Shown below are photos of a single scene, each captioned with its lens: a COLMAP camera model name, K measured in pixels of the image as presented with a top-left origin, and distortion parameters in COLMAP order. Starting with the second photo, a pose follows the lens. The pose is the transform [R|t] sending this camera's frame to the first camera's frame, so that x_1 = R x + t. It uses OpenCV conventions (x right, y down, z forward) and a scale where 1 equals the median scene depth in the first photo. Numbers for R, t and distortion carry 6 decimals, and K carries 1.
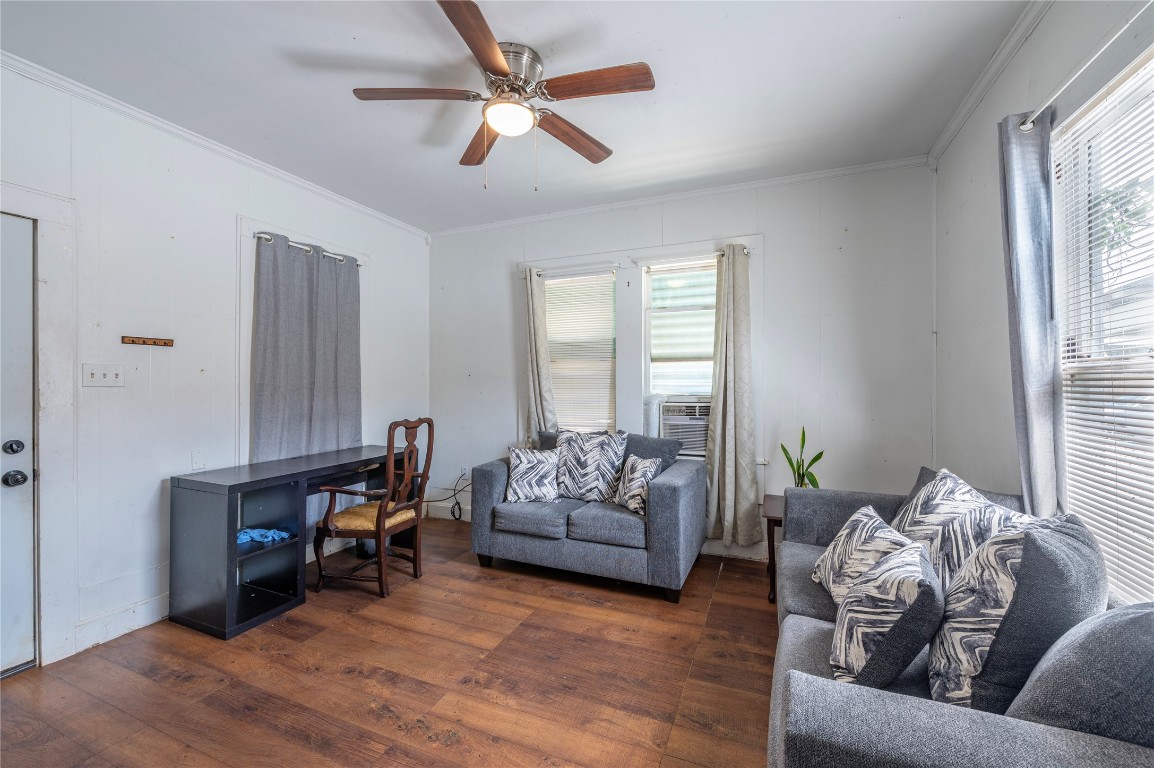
lens RADIAL K [[476.6, 0, 578.8], [0, 476.6, 384.2], [0, 0, 1]] dist [0.002427, 0.000163]
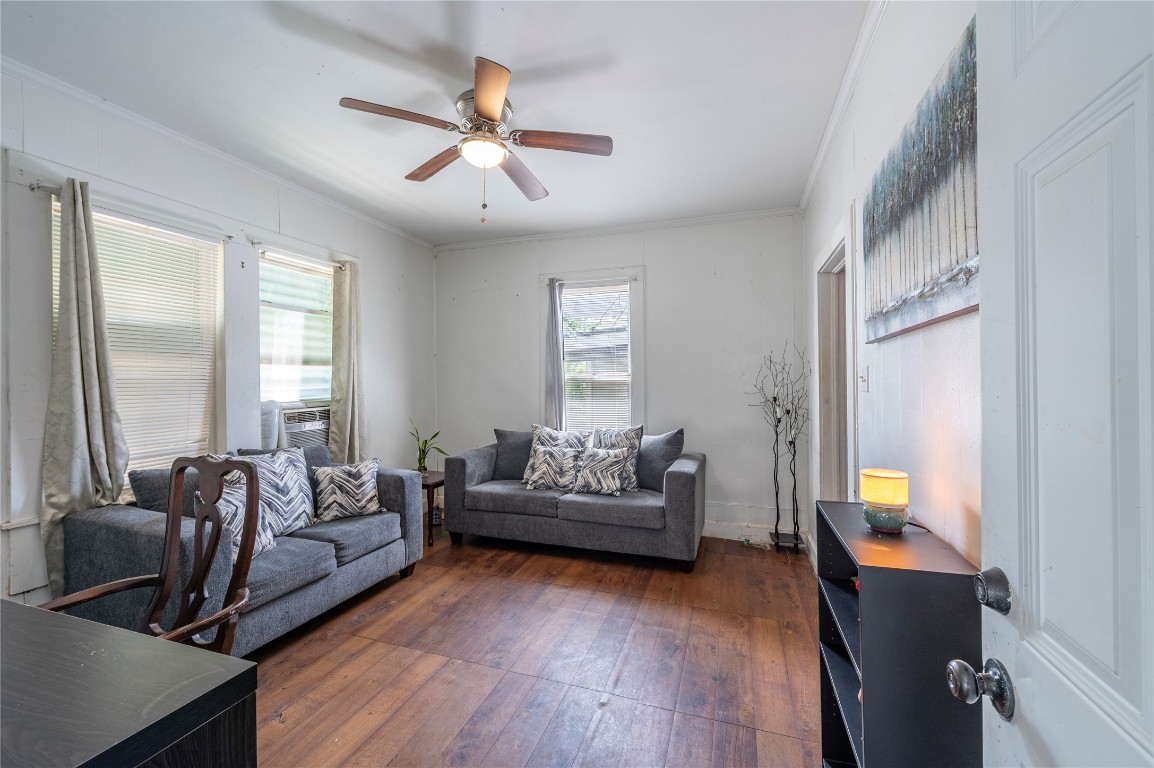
lens RADIAL K [[476.6, 0, 587.8], [0, 476.6, 382.6], [0, 0, 1]] dist [0.002427, 0.000163]
pose [[-0.101978, 0.001895, 0.994785, -0.876138], [0.016333, 0.999867, -0.000230, -0.003106], [-0.994653, 0.016225, -0.101995, 0.596891]]
